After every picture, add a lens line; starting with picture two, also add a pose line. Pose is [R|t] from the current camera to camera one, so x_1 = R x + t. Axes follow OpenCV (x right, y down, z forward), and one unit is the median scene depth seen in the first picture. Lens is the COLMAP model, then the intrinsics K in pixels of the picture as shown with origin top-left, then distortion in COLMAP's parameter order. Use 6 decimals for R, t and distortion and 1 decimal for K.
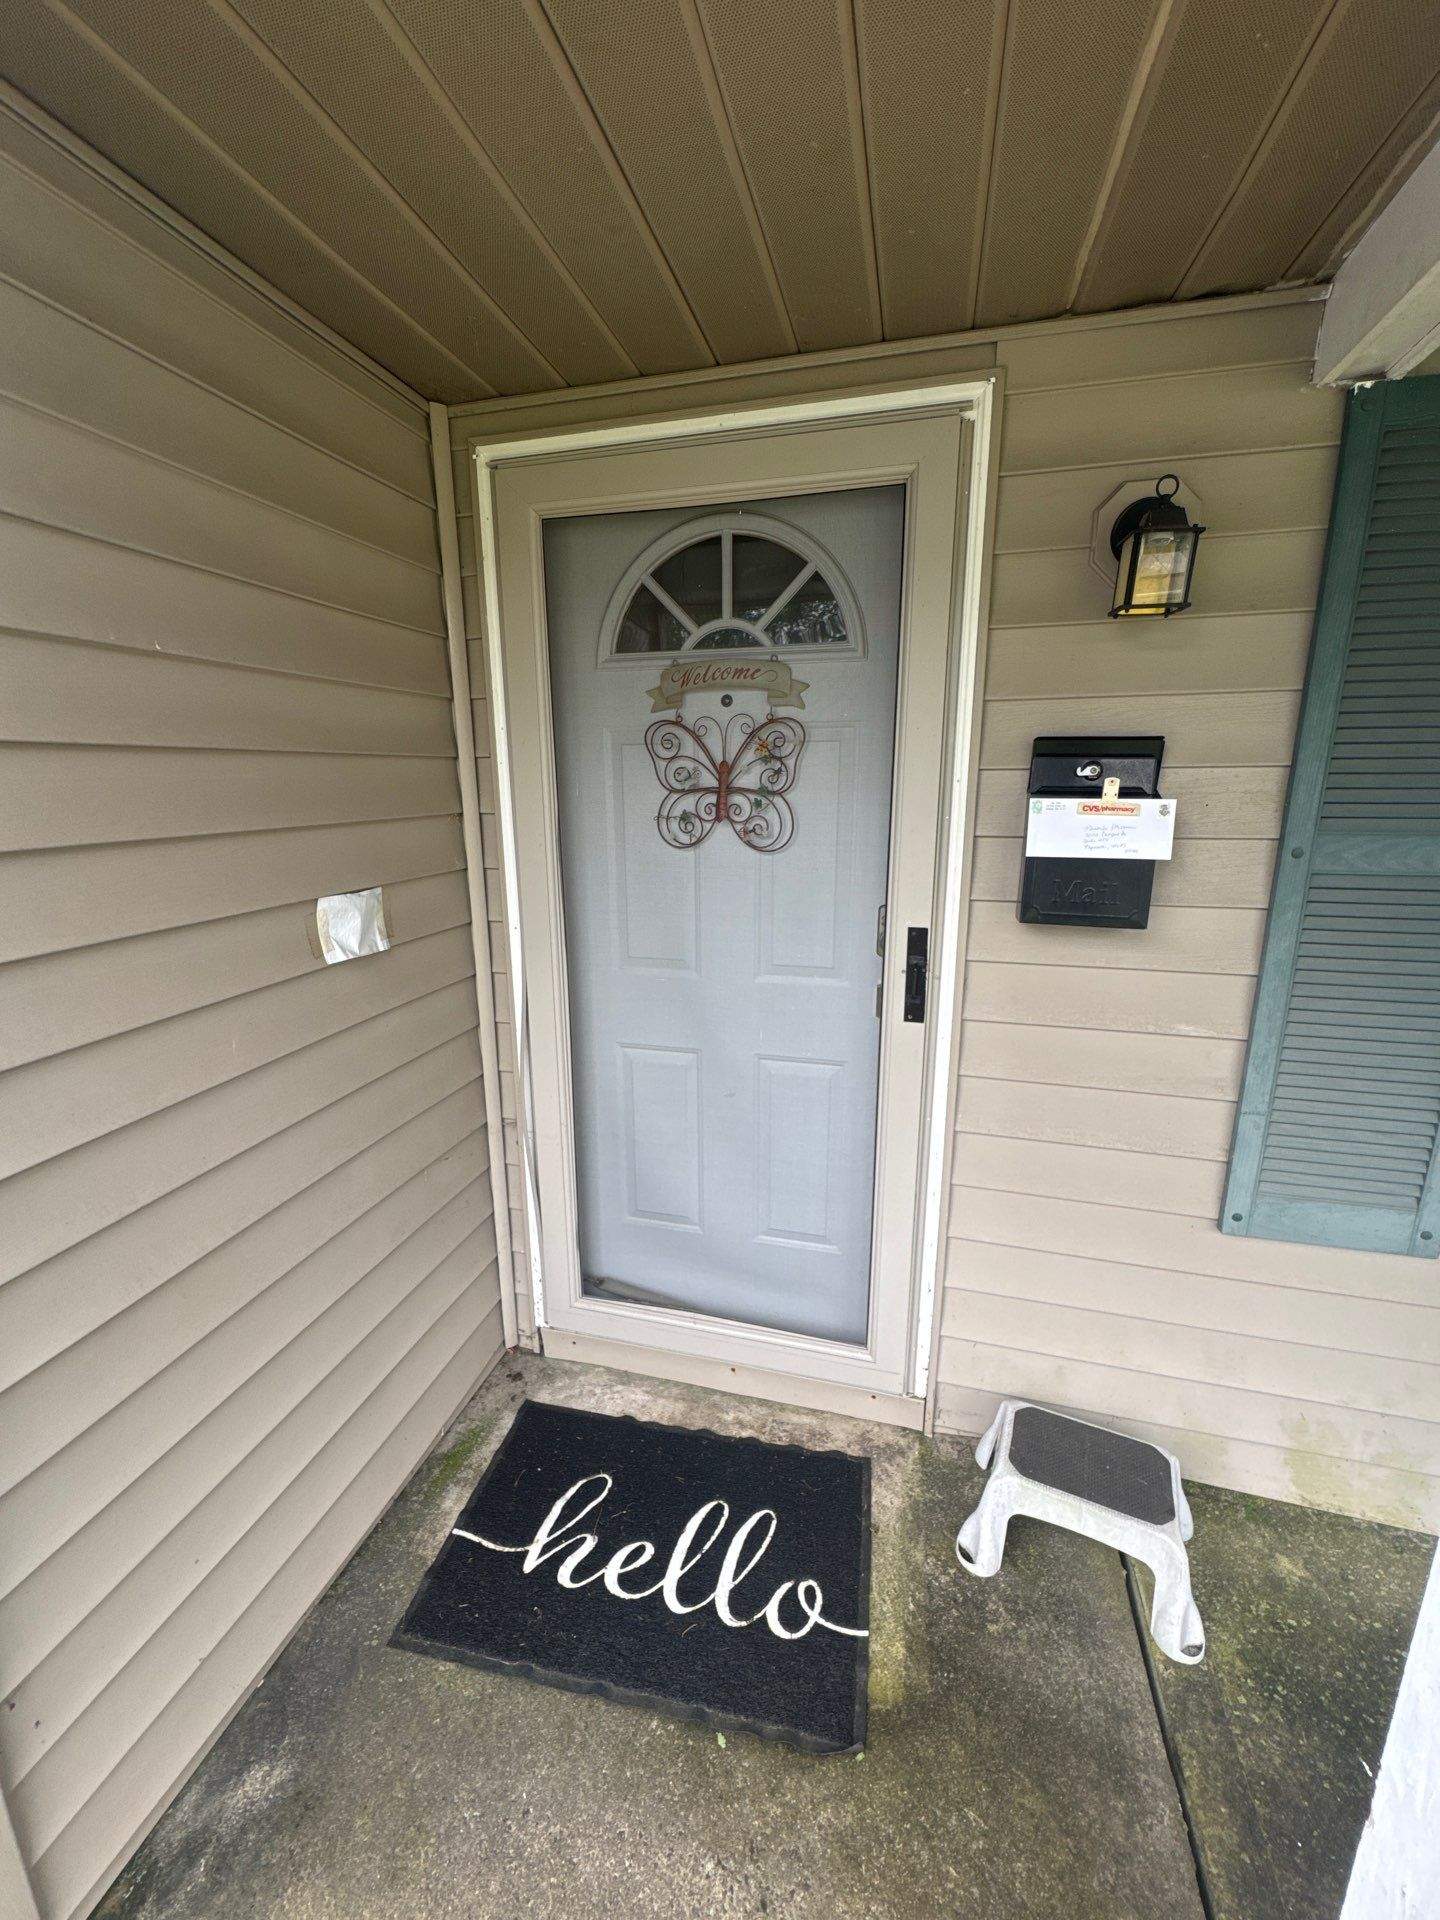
lens RADIAL K [[763.3, 0, 720.0], [0, 763.3, 960.0], [0, 0, 1]] dist [0.001342, 0.000209]
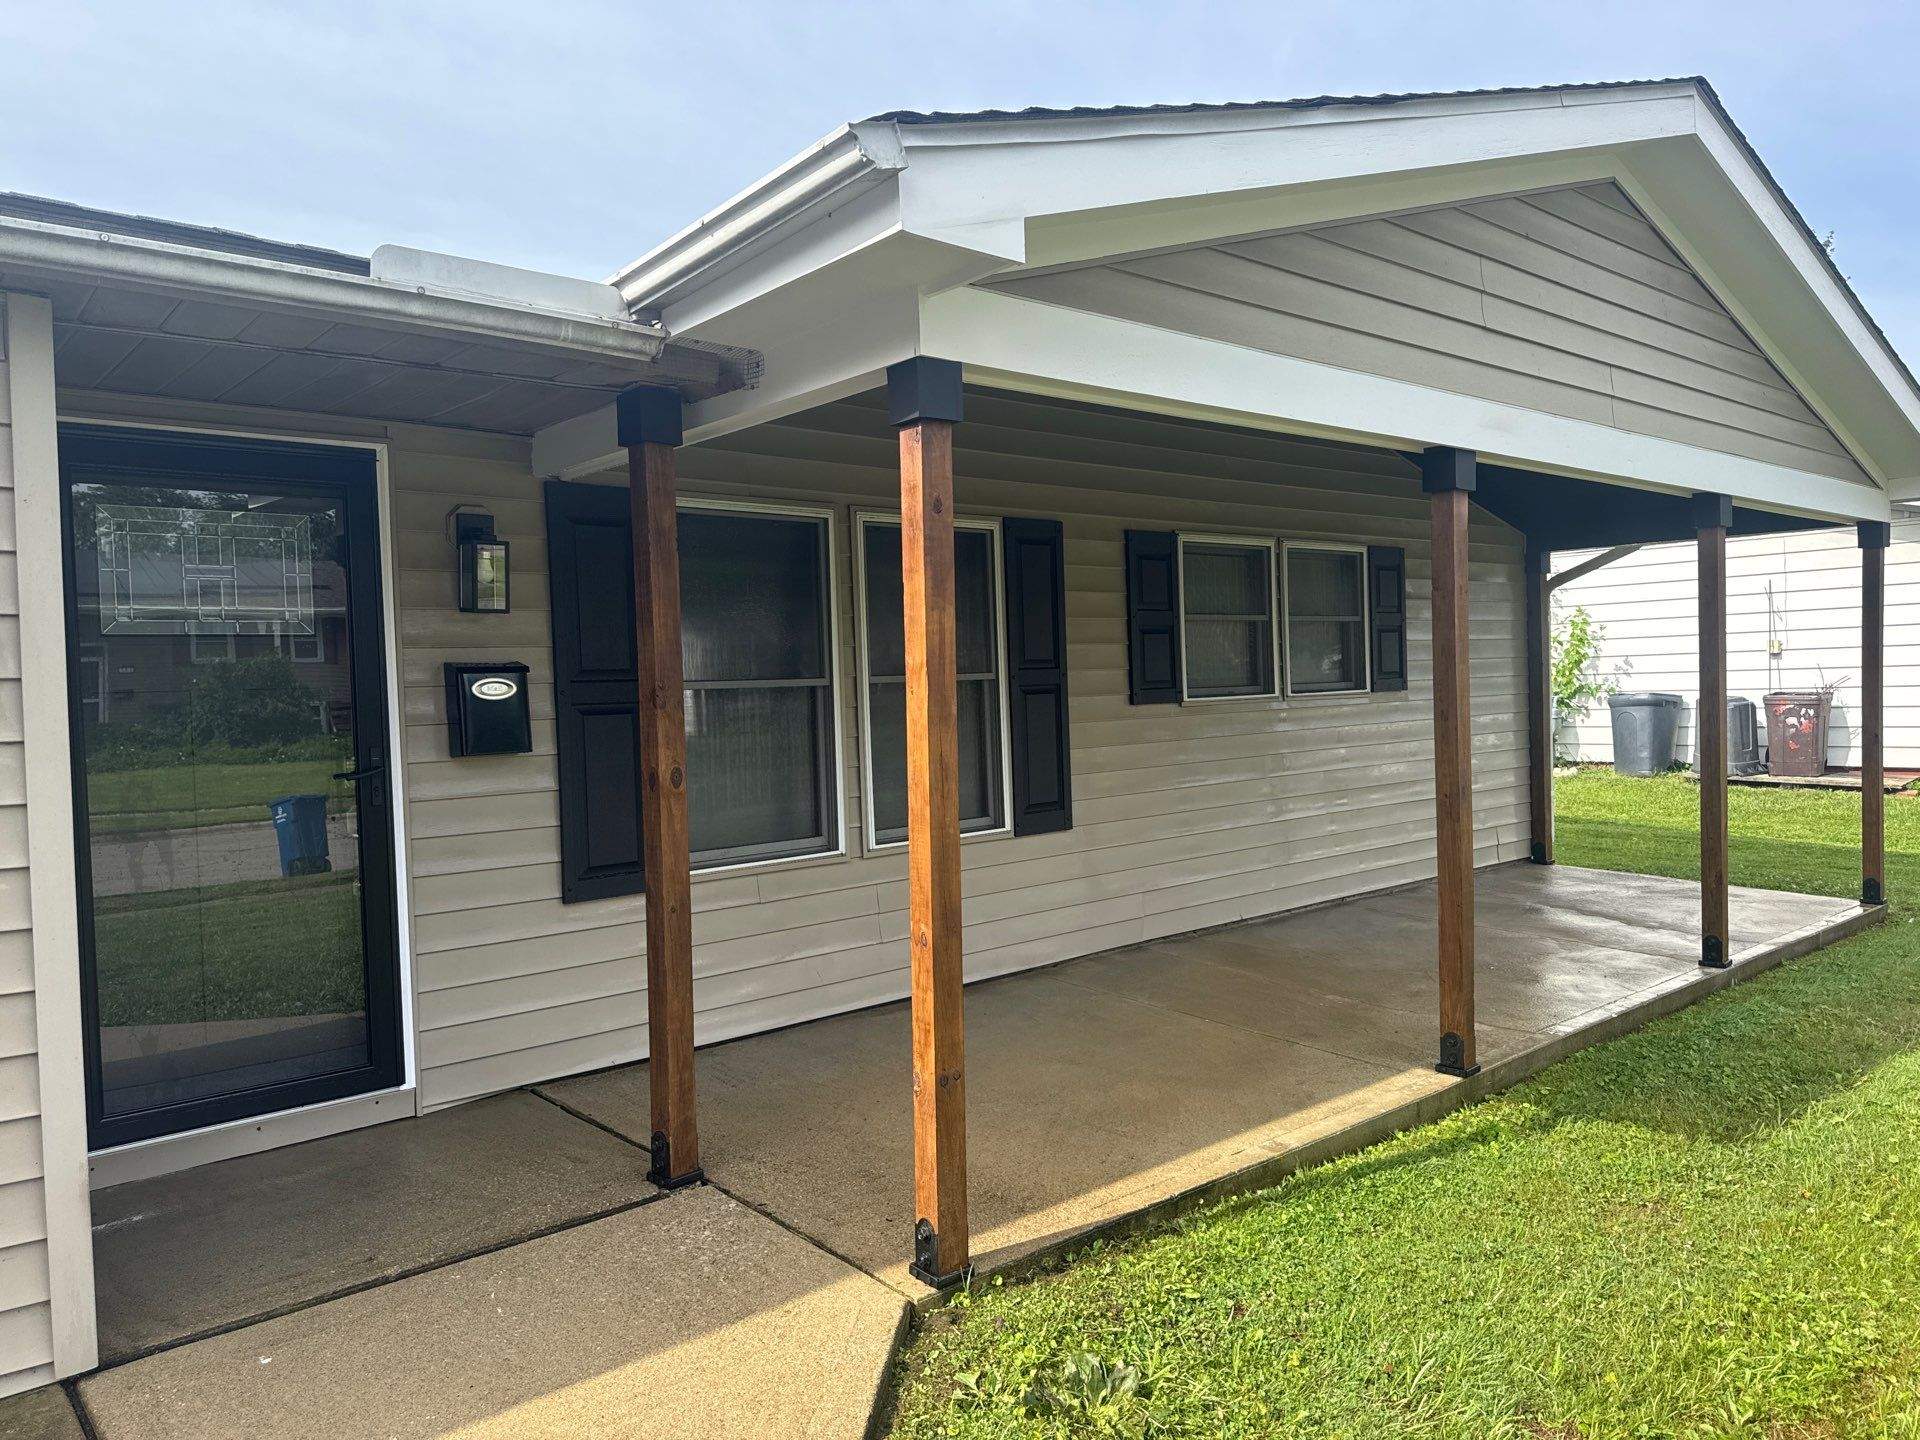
lens RADIAL K [[1371.6, 0, 960.0], [0, 1371.6, 720.0], [0, 0, 1]] dist [0.099207, -0.136951]
pose [[0.560343, -0.035553, 0.827497, -1.699470], [0.217854, 0.970226, -0.105836, 0.562953], [-0.799097, 0.239577, 0.551405, -1.839649]]
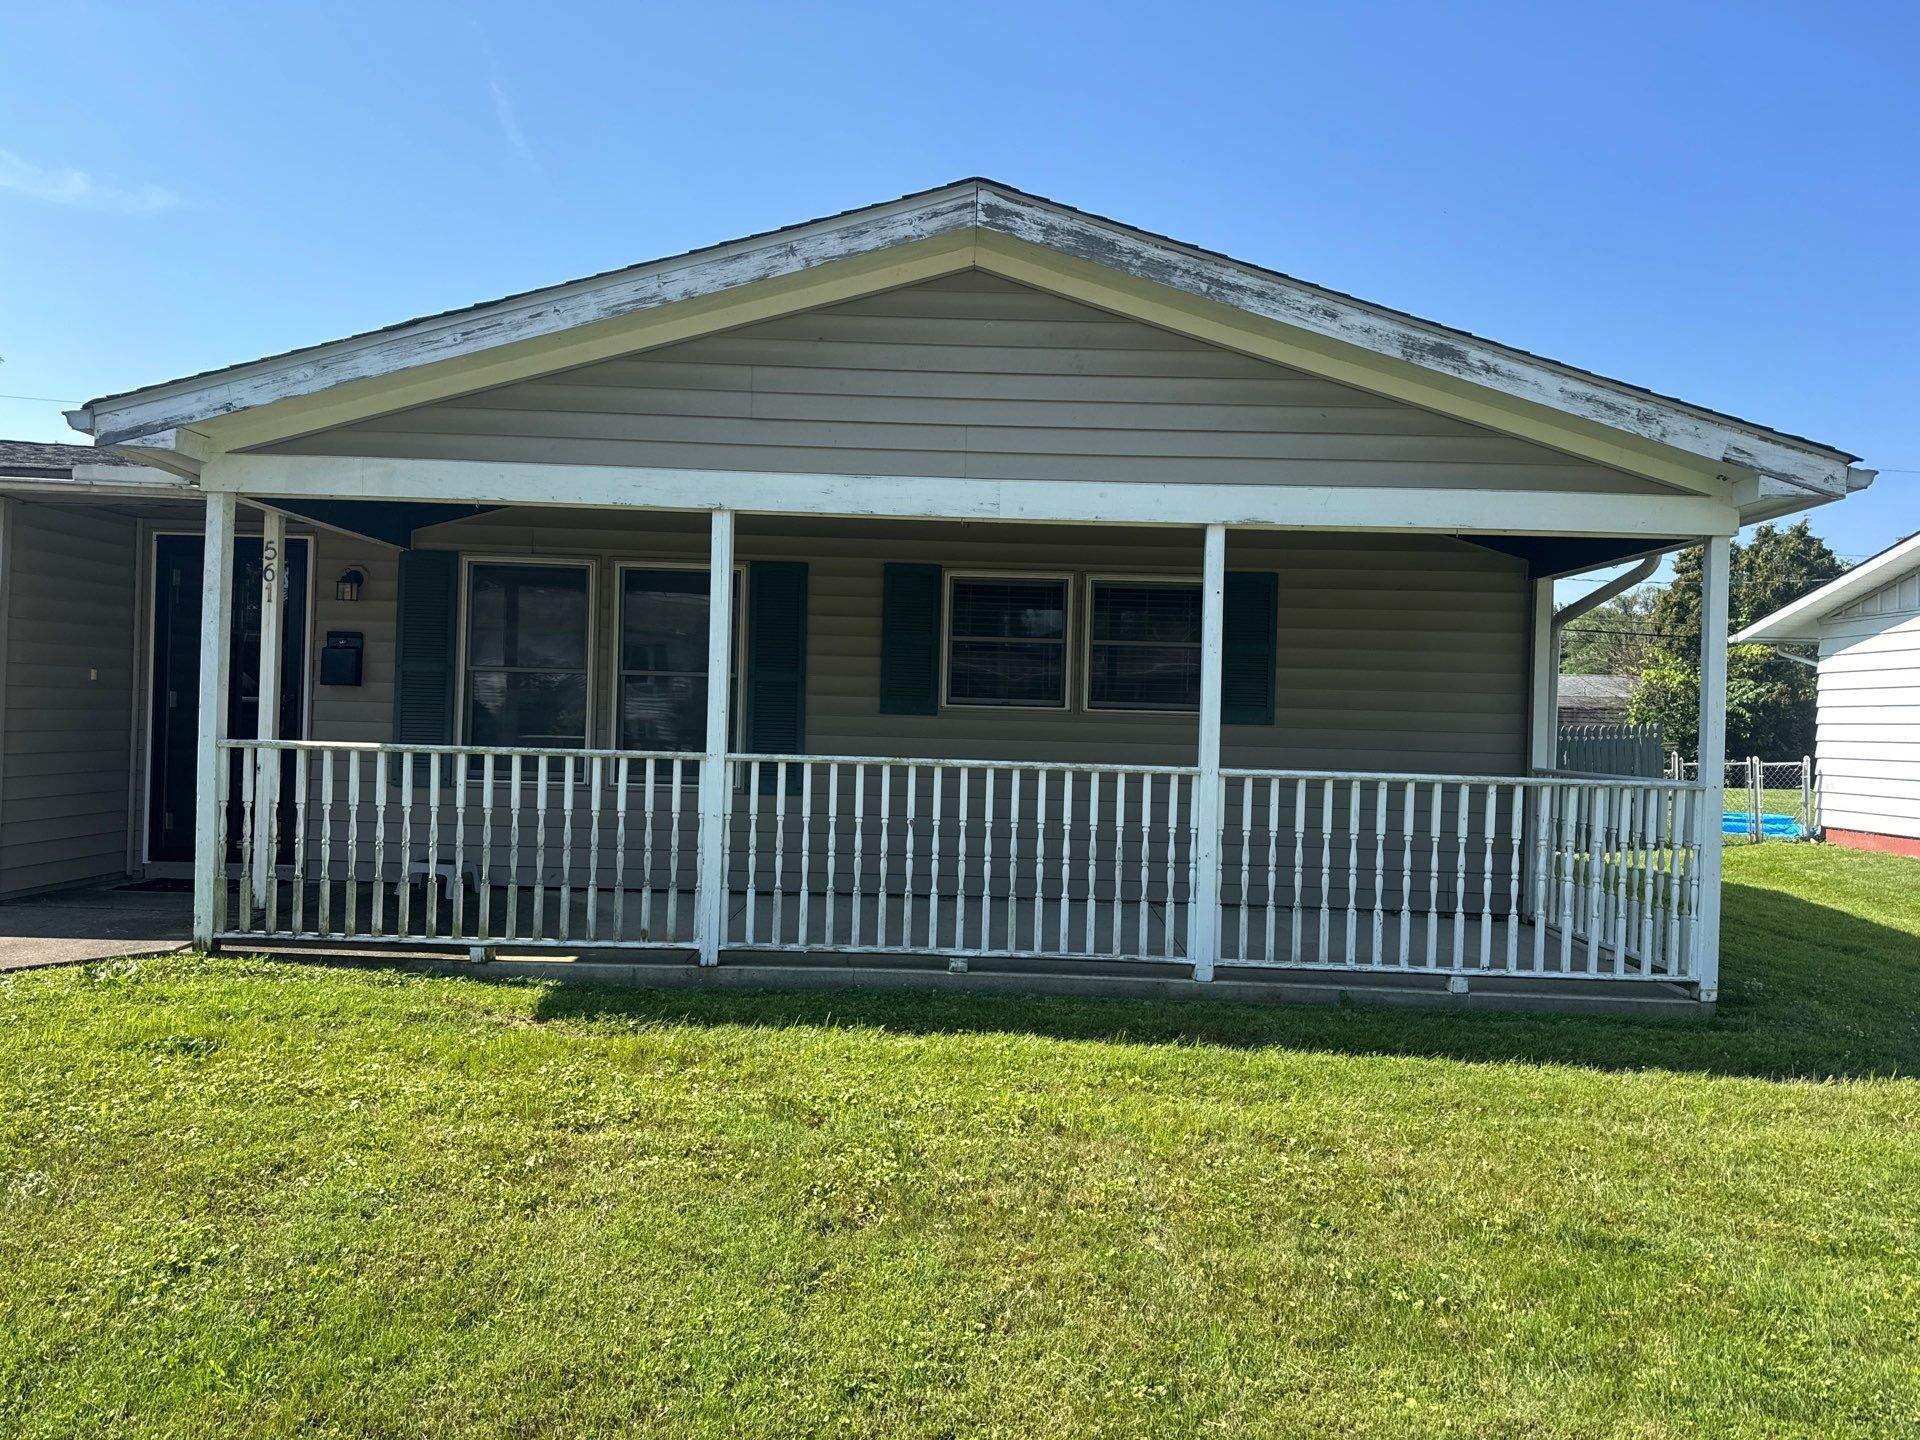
lens RADIAL K [[1371.6, 0, 960.0], [0, 1371.6, 720.0], [0, 0, 1]] dist [0.099207, -0.136951]
pose [[0.968637, 0.032866, 0.246297, 1.746606], [0.024650, 0.973614, -0.226864, 1.685545], [-0.247254, 0.225820, 0.942269, -5.846696]]
